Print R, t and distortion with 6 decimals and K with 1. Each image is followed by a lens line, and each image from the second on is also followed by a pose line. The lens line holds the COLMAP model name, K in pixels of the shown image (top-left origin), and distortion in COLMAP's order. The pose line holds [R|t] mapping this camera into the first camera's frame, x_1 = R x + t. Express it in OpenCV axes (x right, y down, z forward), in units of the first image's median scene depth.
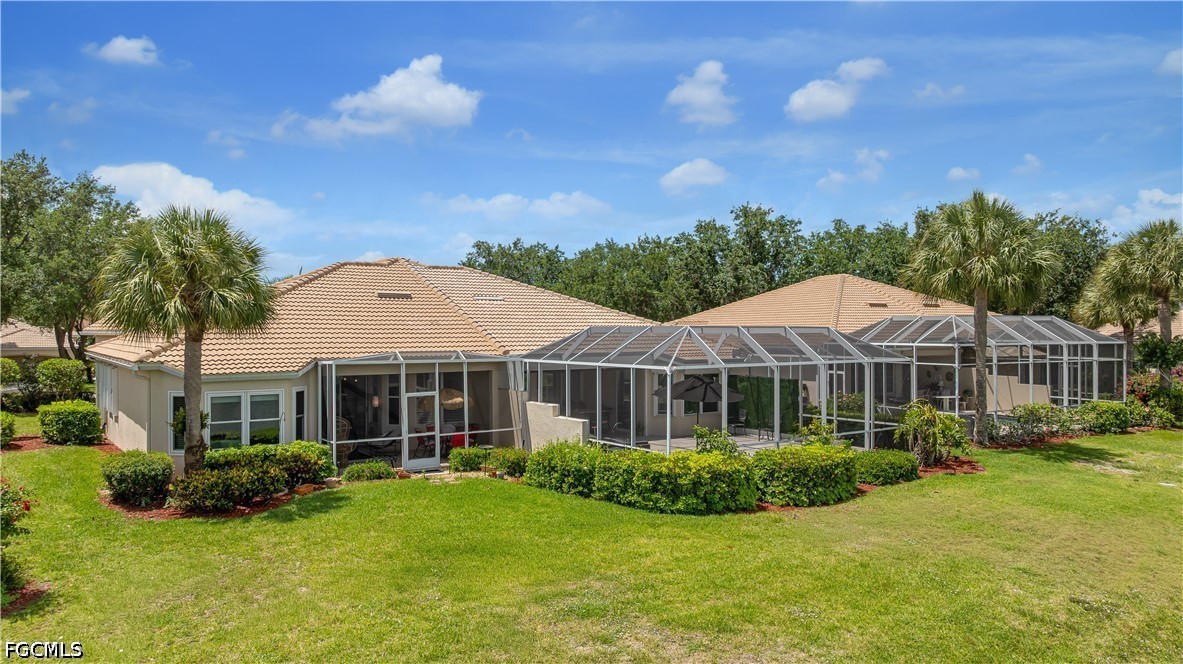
lens RADIAL K [[840.5, 0, 590.9], [0, 840.5, 331.4], [0, 0, 1]] dist [-0.011689, -0.002031]
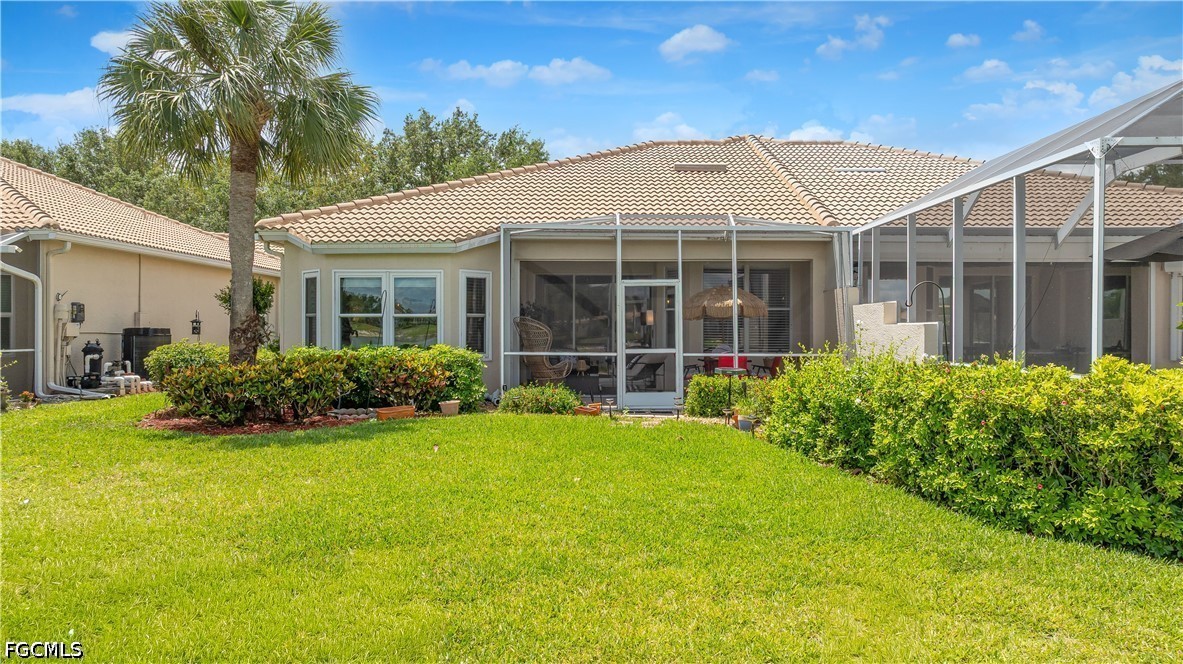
lens RADIAL K [[840.5, 0, 591.1], [0, 840.5, 334.1], [0, 0, 1]] dist [-0.011689, -0.002031]
pose [[0.815832, 0.007336, -0.578242, 0.120815], [-0.004895, 0.999971, 0.005780, 0.123153], [0.578268, -0.001885, 0.815845, 0.567683]]
